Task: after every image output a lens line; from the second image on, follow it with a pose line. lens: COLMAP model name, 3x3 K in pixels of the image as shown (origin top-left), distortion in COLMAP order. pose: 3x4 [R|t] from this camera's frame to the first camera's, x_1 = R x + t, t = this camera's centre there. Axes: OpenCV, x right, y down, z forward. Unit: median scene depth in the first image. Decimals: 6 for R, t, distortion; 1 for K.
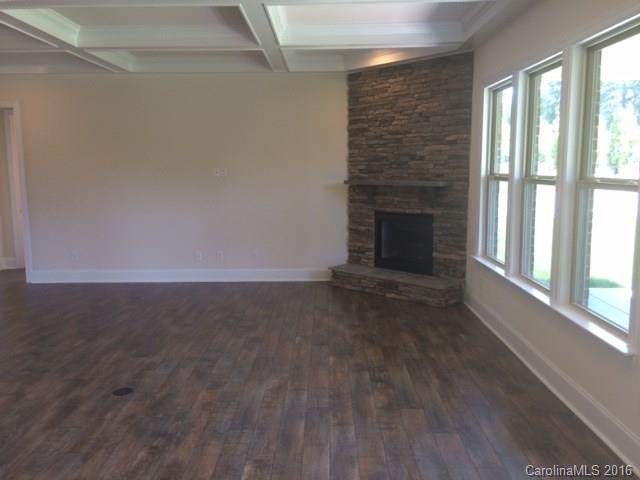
lens RADIAL K [[542.3, 0, 320.0], [0, 542.3, 240.0], [0, 0, 1]] dist [0.070297, -0.003474]
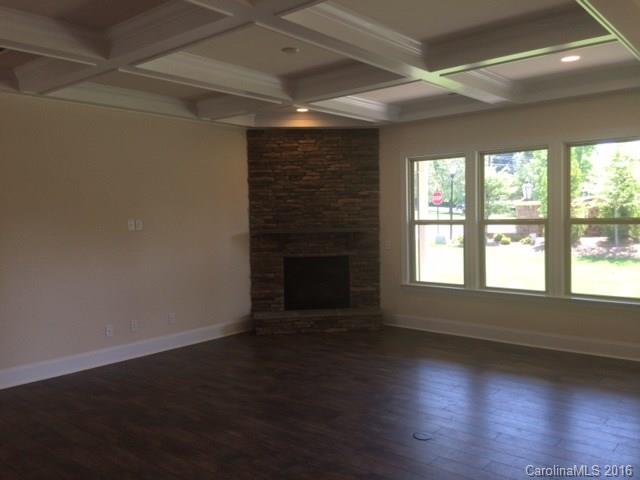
lens RADIAL K [[542.3, 0, 320.0], [0, 542.3, 240.0], [0, 0, 1]] dist [0.070297, -0.003474]
pose [[0.633211, -0.036784, 0.773104, -0.708290], [0.118878, 0.991640, -0.050185, -0.026998], [-0.764795, 0.123683, 0.632290, 0.275267]]
